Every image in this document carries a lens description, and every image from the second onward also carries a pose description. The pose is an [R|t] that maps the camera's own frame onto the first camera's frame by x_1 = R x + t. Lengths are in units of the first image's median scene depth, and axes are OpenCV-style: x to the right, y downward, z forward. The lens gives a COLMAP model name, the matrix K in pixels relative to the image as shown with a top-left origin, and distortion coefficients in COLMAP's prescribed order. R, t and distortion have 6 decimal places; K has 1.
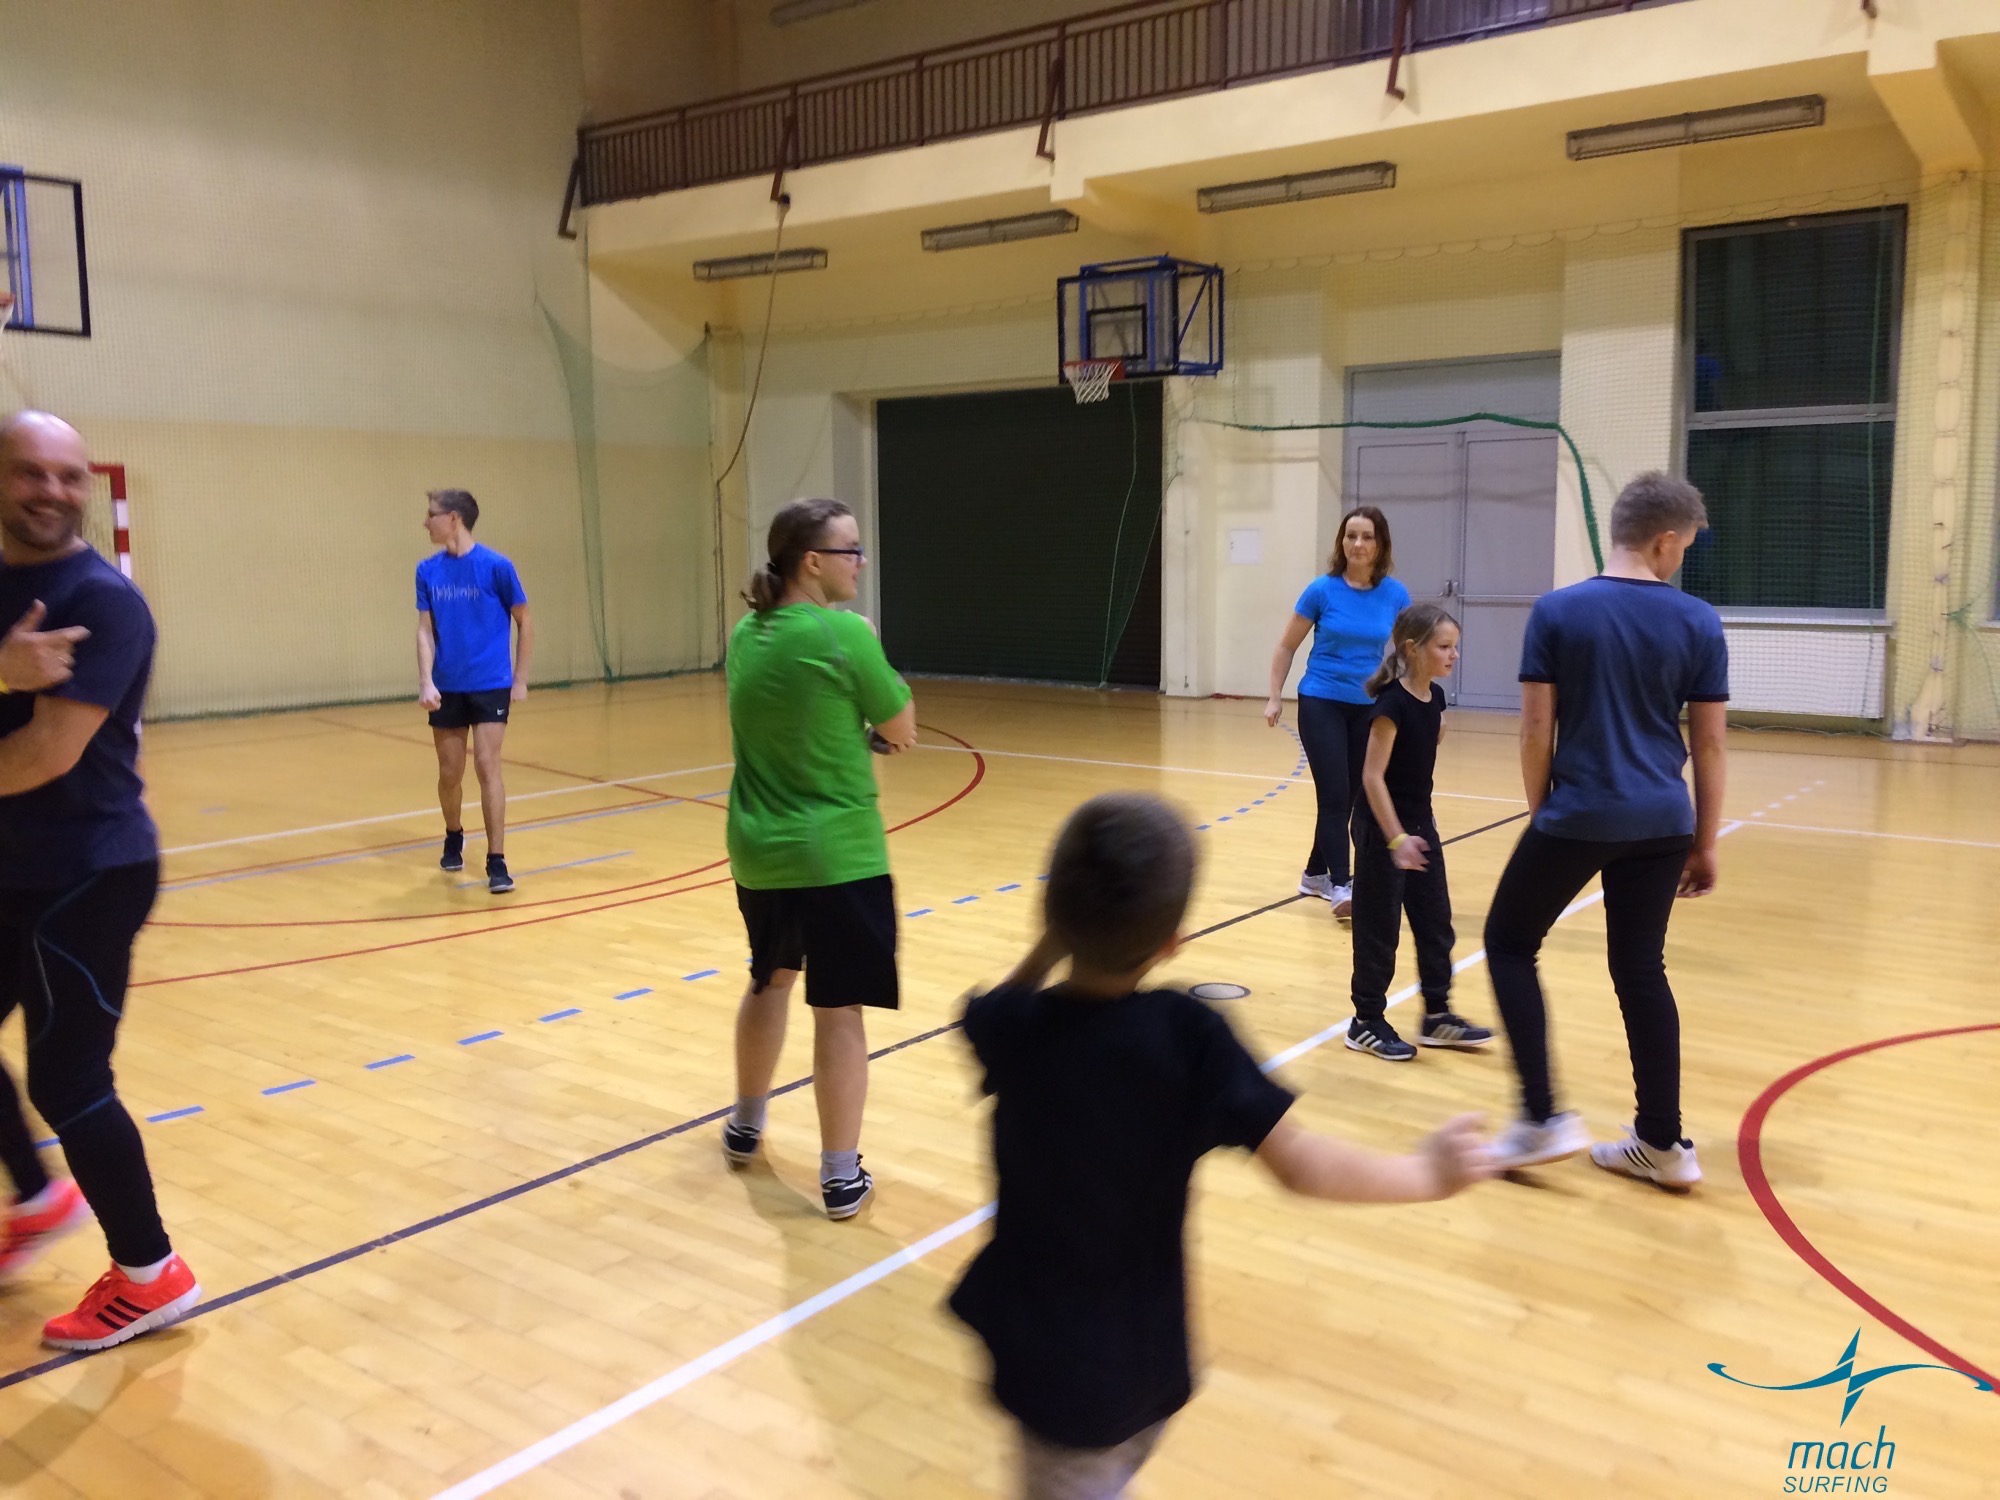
lens RADIAL K [[1696.1, 0, 999.1], [0, 1696.1, 728.2], [0, 0, 1]] dist [0.120894, -0.172836]
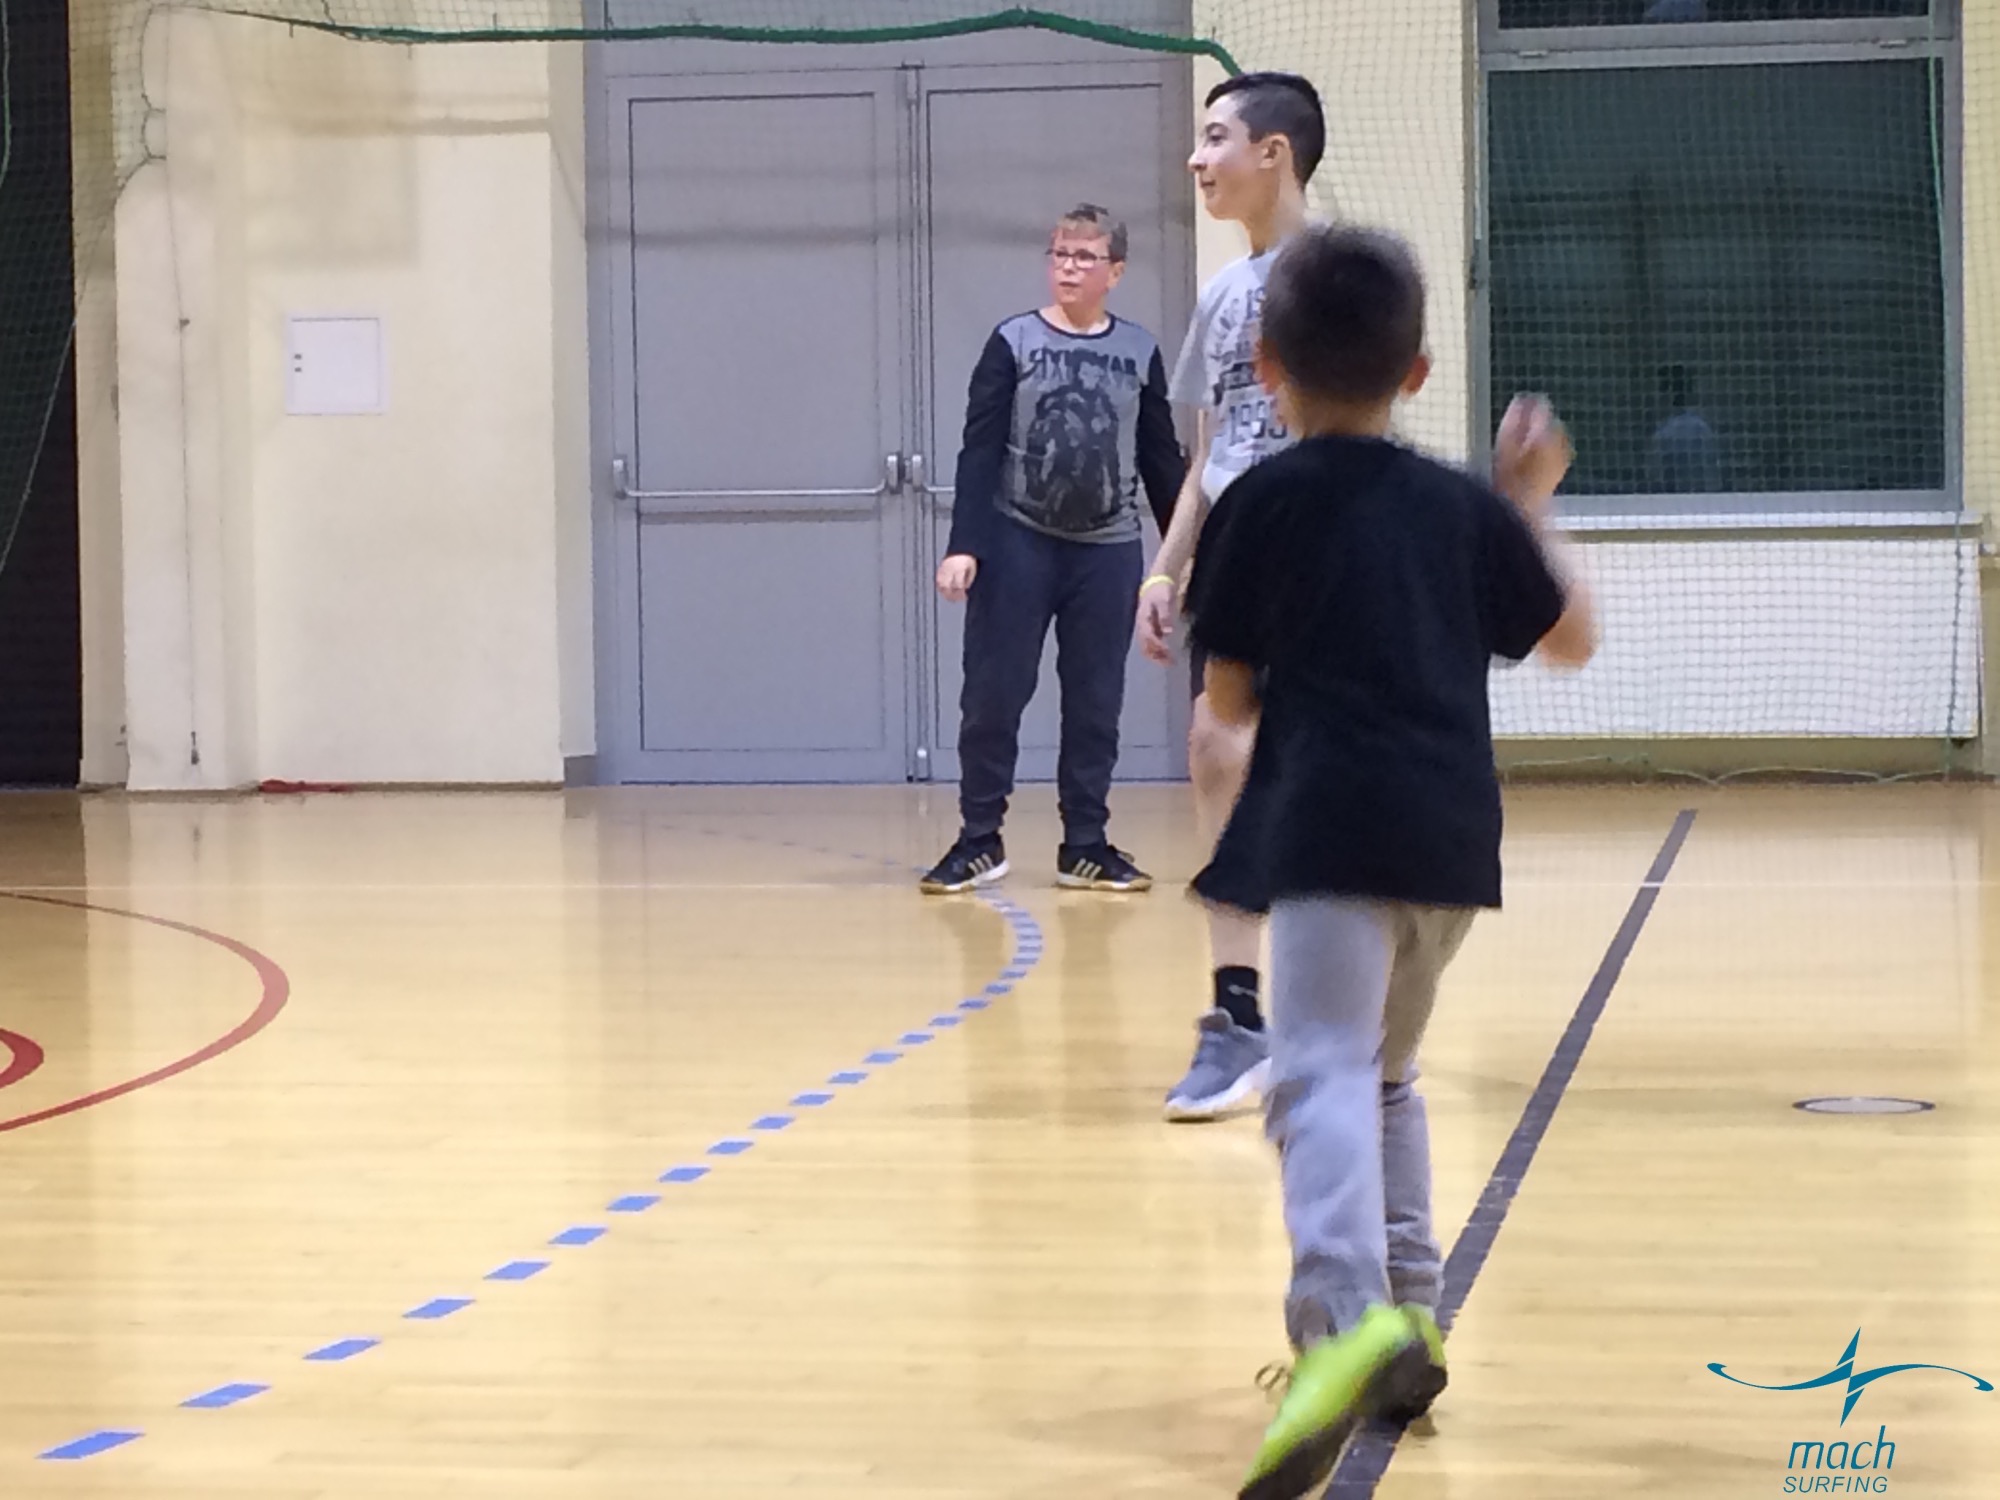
lens RADIAL K [[5321.7, 0, 990.5], [0, 5321.7, 740.1], [0, 0, 1]] dist [0.097179, 0.000000]
pose [[0.879919, -0.026343, 0.474393, -0.283512], [0.062173, 0.996260, -0.059998, 0.050176], [-0.471038, 0.082288, 0.878266, -0.043628]]
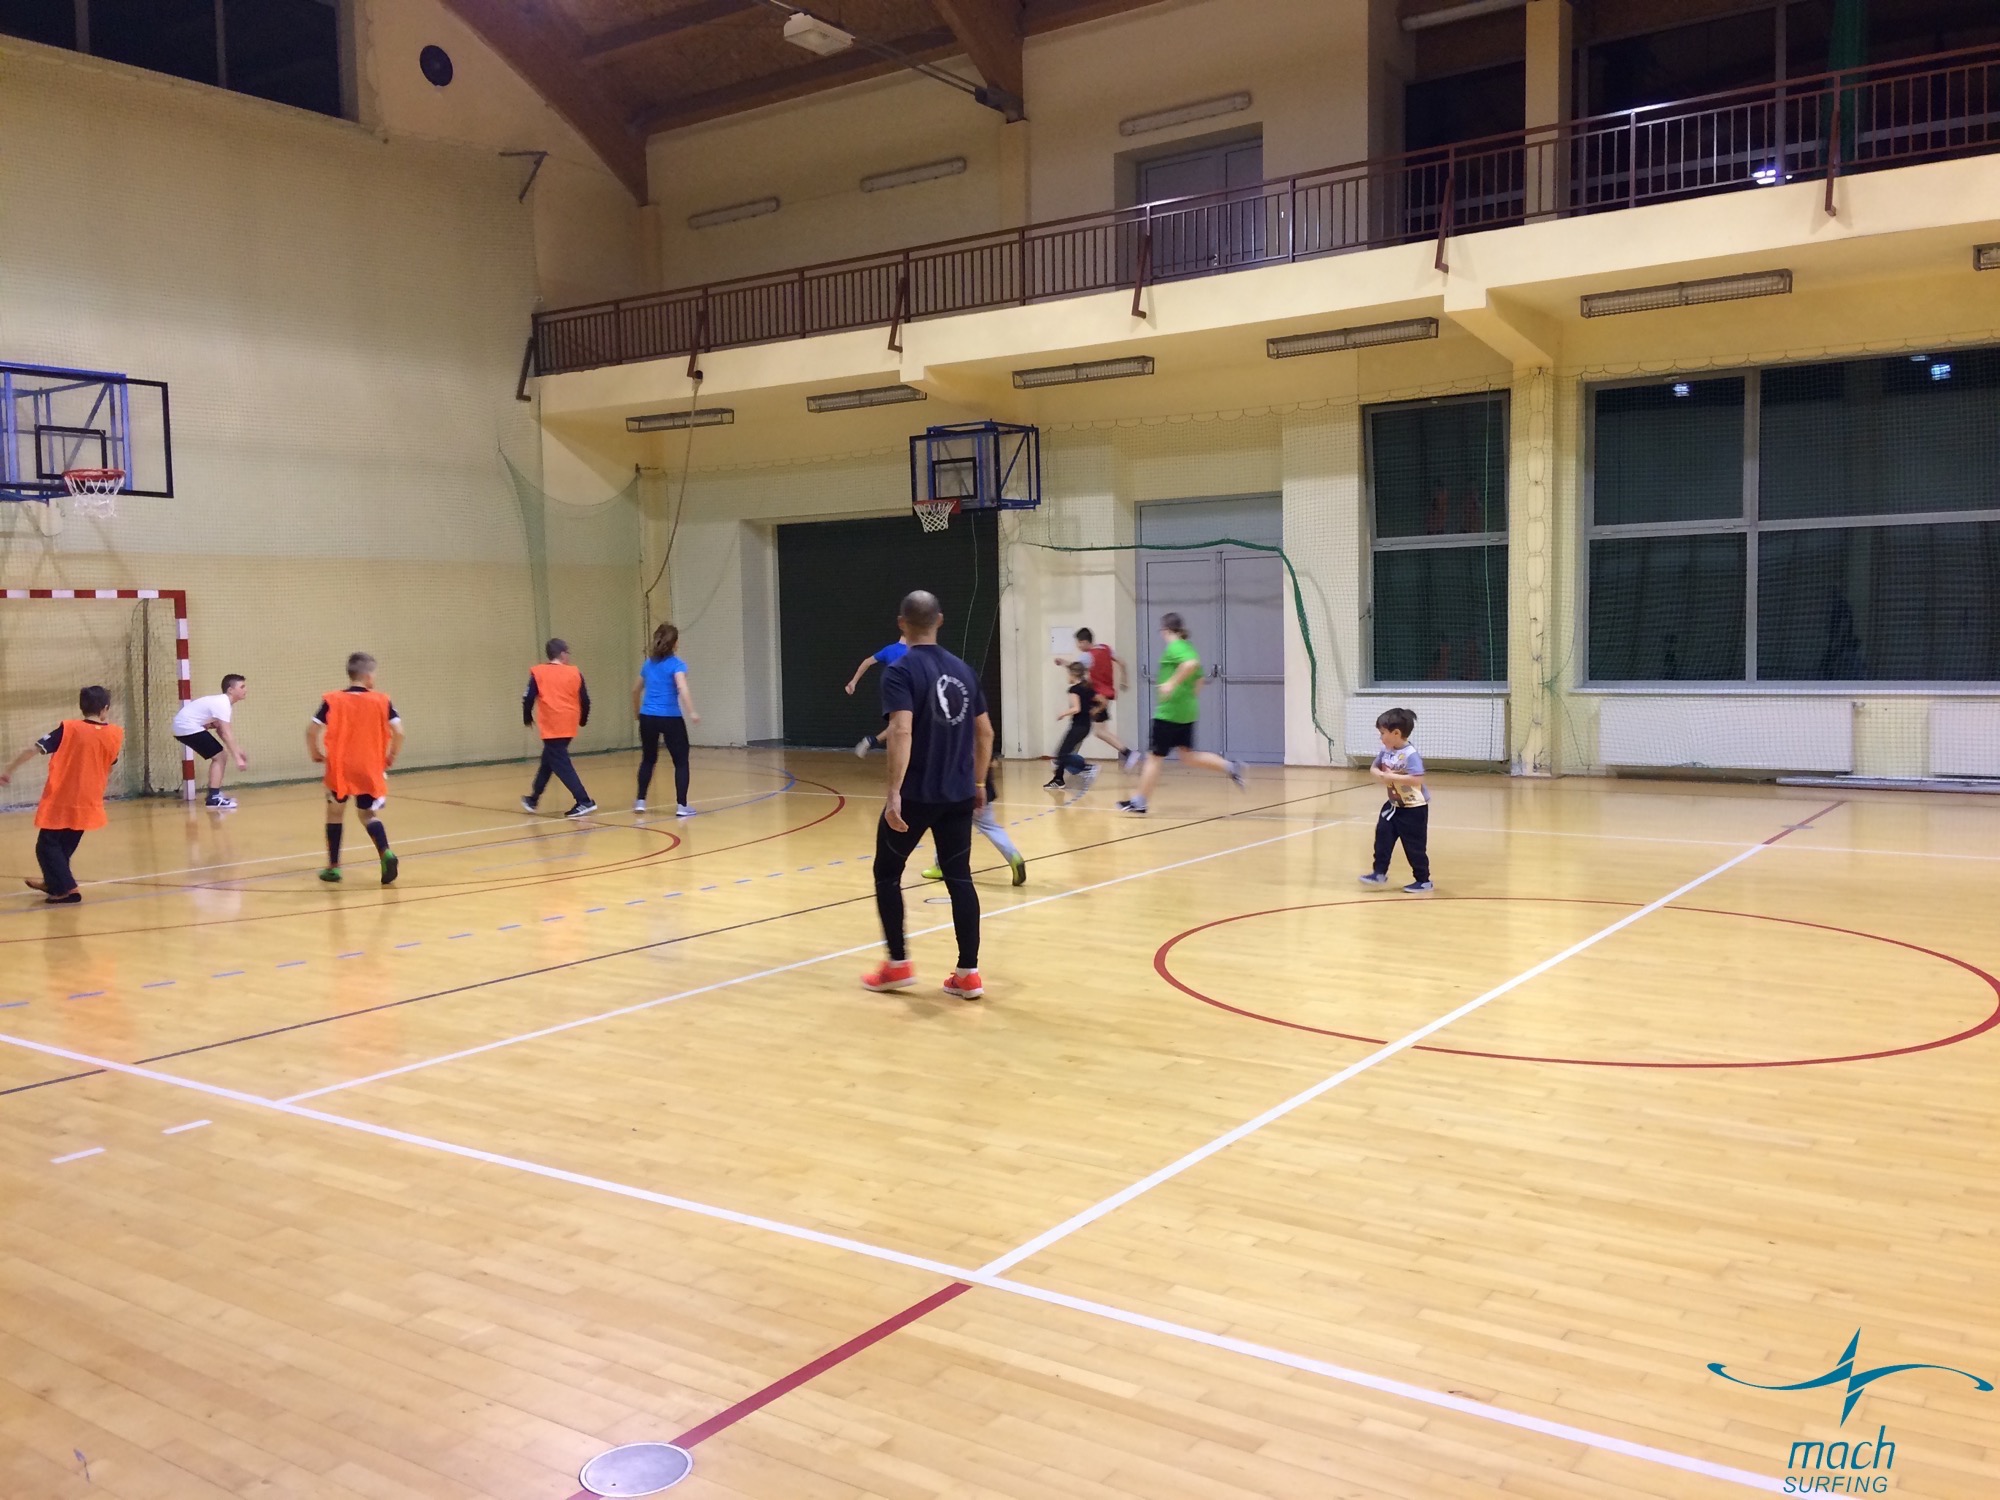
lens RADIAL K [[1696.1, 0, 997.4], [0, 1696.1, 738.1], [0, 0, 1]] dist [0.120894, -0.172836]
pose [[0.999174, -0.015160, 0.037697, 0.048544], [0.017012, 0.998639, -0.049302, 0.030656], [-0.036898, 0.049903, 0.998072, -0.283810]]
